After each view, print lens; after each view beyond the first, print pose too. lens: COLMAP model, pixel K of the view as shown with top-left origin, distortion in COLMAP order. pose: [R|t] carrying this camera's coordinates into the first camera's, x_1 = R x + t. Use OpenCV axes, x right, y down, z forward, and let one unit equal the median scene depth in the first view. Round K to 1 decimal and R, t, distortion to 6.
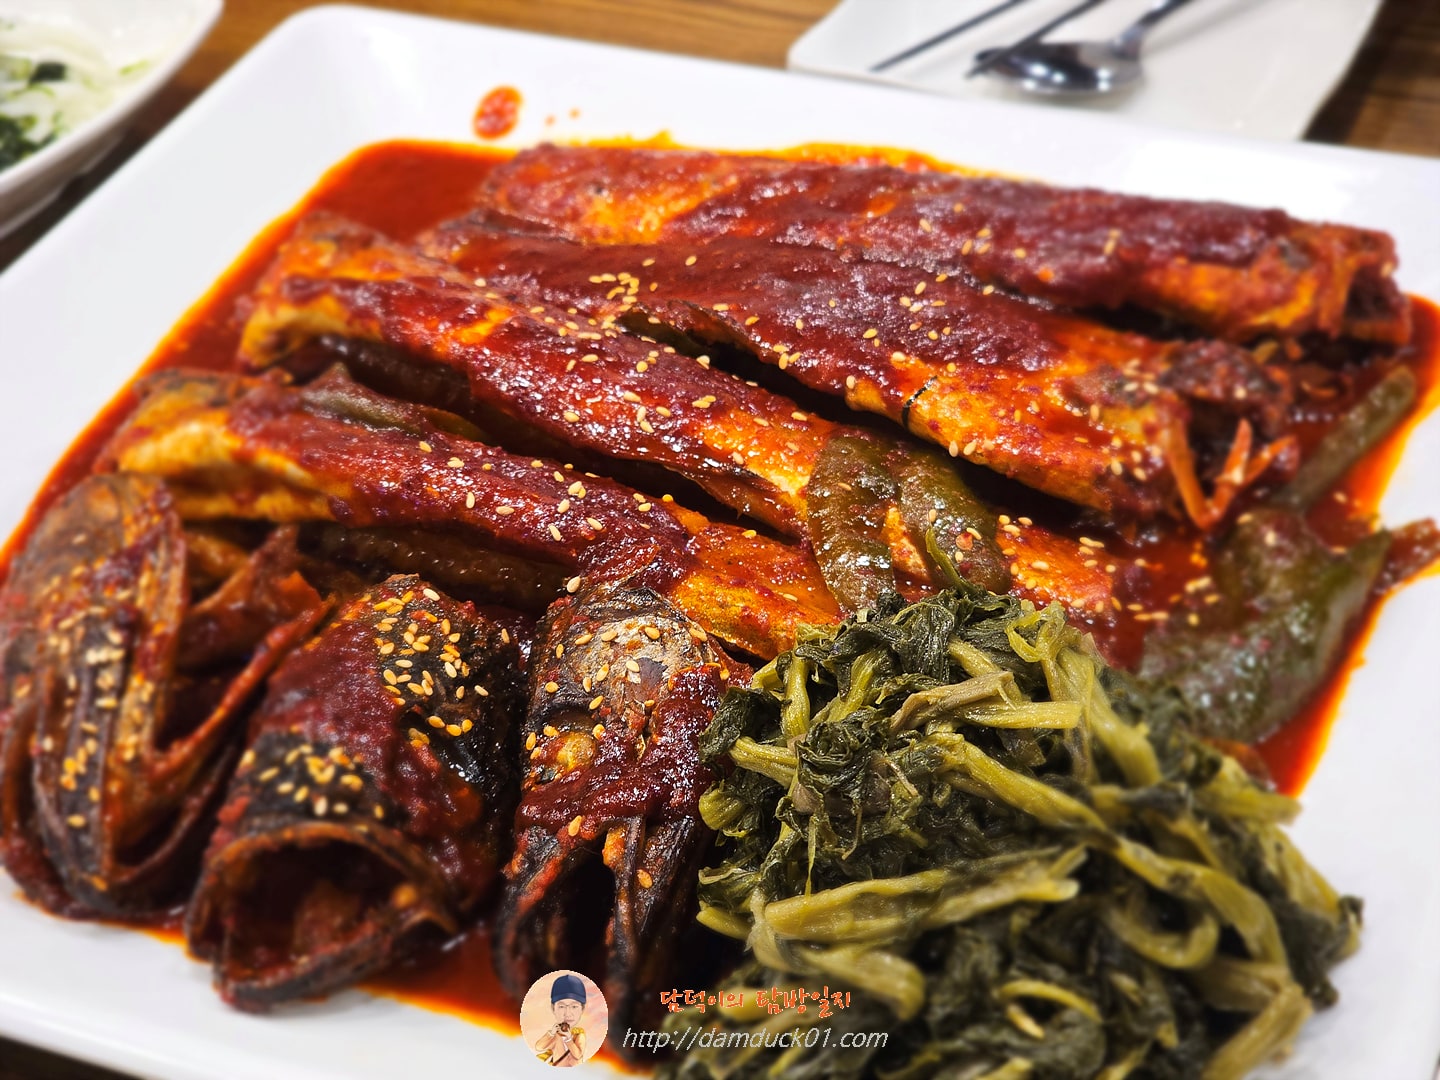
lens RADIAL K [[2873.1, 0, 720.7], [0, 2873.1, 539.4], [0, 0, 1]] dist [-0.215488, 0.000000]
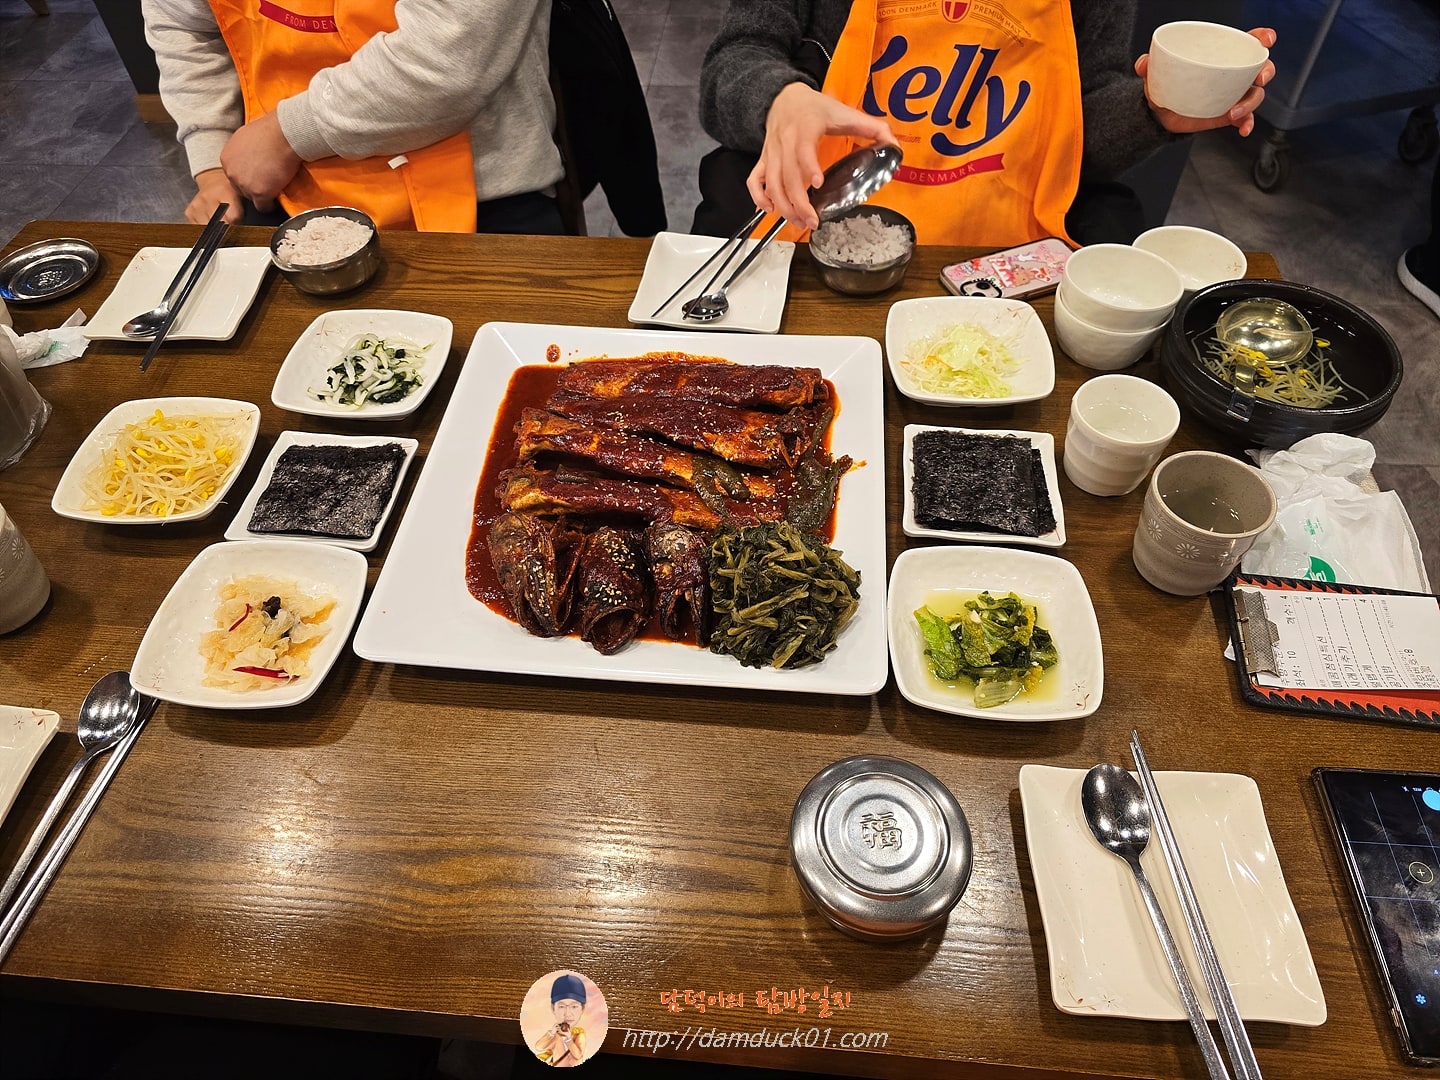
lens RADIAL K [[971.1, 0, 723.0], [0, 971.1, 538.5], [0, 0, 1]] dist [-0.001883, -0.000249]
pose [[0.958299, -0.204997, 0.199094, -0.217732], [0.150177, 0.954009, 0.259449, -0.283761], [-0.243124, -0.218730, 0.945012, -0.271377]]
